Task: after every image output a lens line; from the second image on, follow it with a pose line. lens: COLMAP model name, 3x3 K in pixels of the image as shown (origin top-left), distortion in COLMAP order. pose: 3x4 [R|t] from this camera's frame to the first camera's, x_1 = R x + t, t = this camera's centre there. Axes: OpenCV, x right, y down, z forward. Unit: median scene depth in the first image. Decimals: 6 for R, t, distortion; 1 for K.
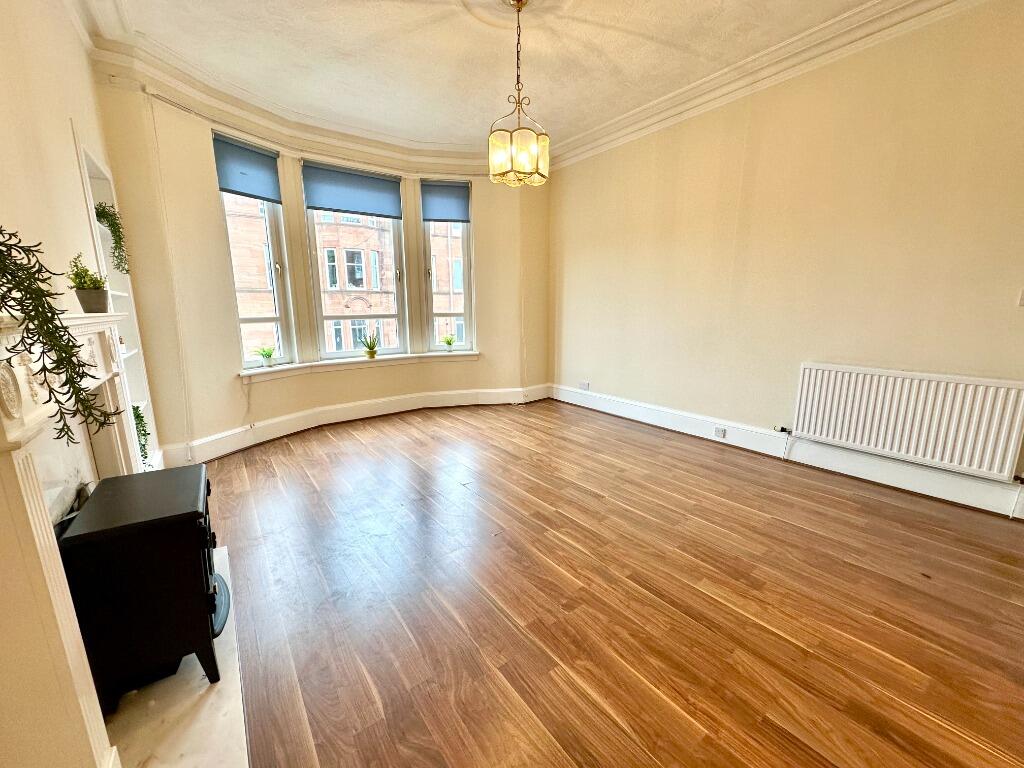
lens RADIAL K [[406.5, 0, 511.5], [0, 406.5, 383.6], [0, 0, 1]] dist [-0.002884, 0.000198]
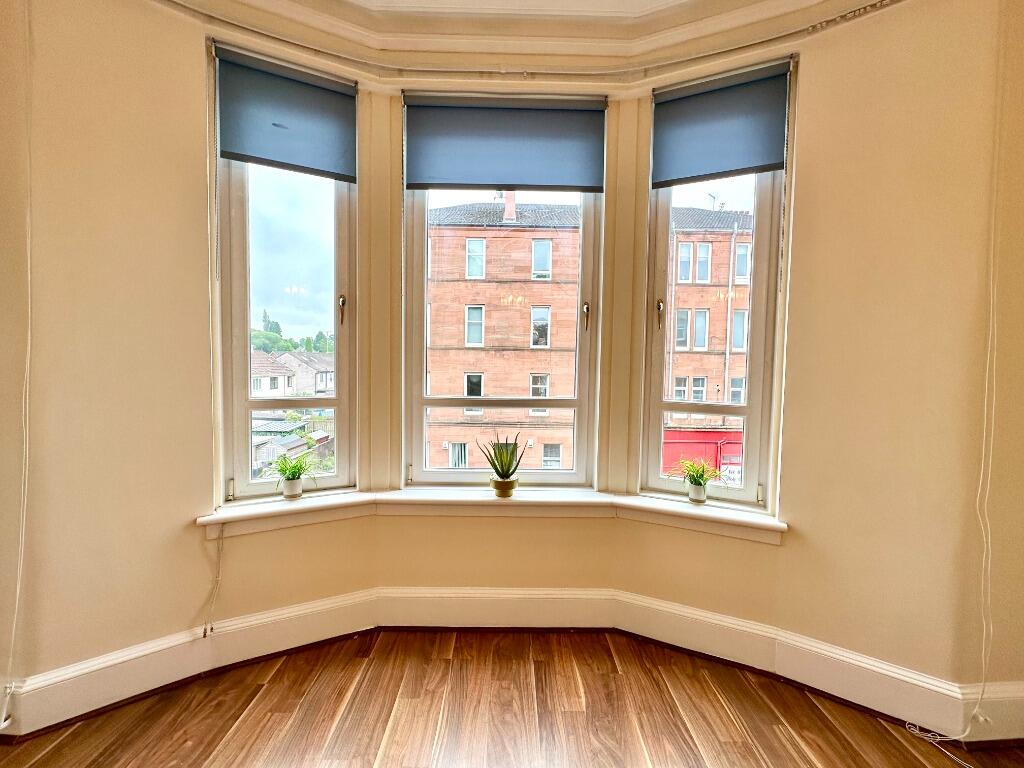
lens RADIAL K [[406.5, 0, 511.5], [0, 406.5, 383.6], [0, 0, 1]] dist [-0.002884, 0.000198]
pose [[0.805736, 0.051892, -0.589997, -0.097092], [-0.134918, 0.986046, -0.097526, -0.175057], [0.576703, 0.158182, 0.801494, 0.769104]]
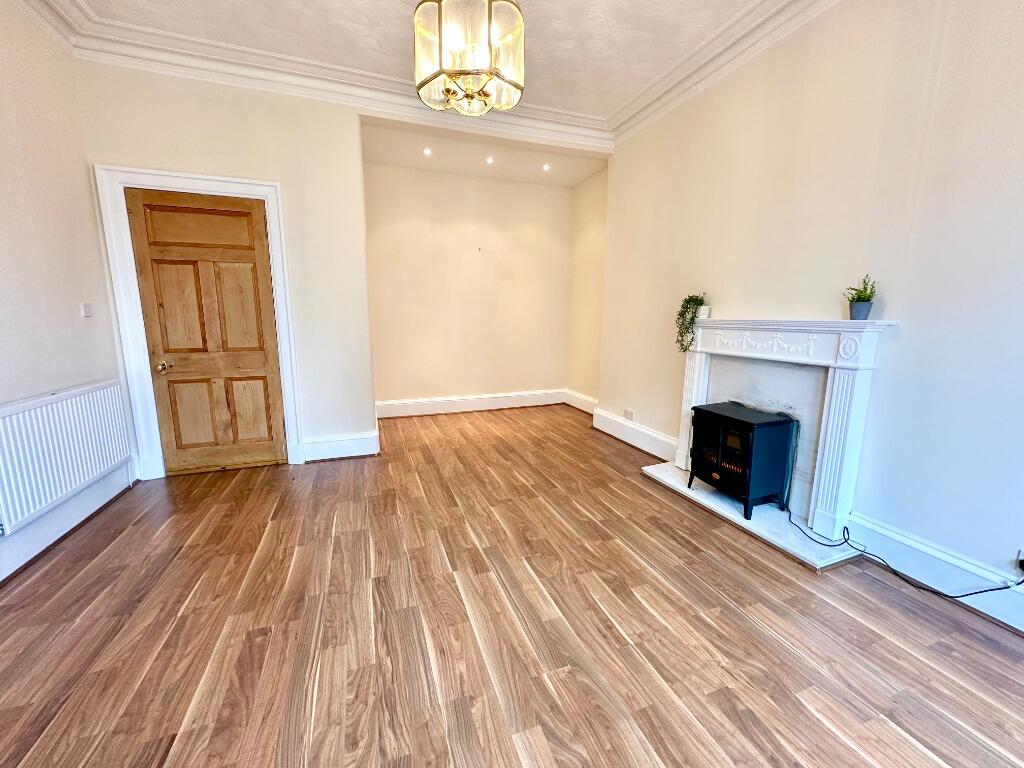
lens RADIAL K [[406.5, 0, 511.5], [0, 406.5, 383.6], [0, 0, 1]] dist [-0.002884, 0.000198]
pose [[-0.959678, -0.042416, 0.277882, -0.136035], [0.055718, 0.940232, 0.335944, -0.197061], [-0.275523, 0.337881, -0.899957, 1.042219]]
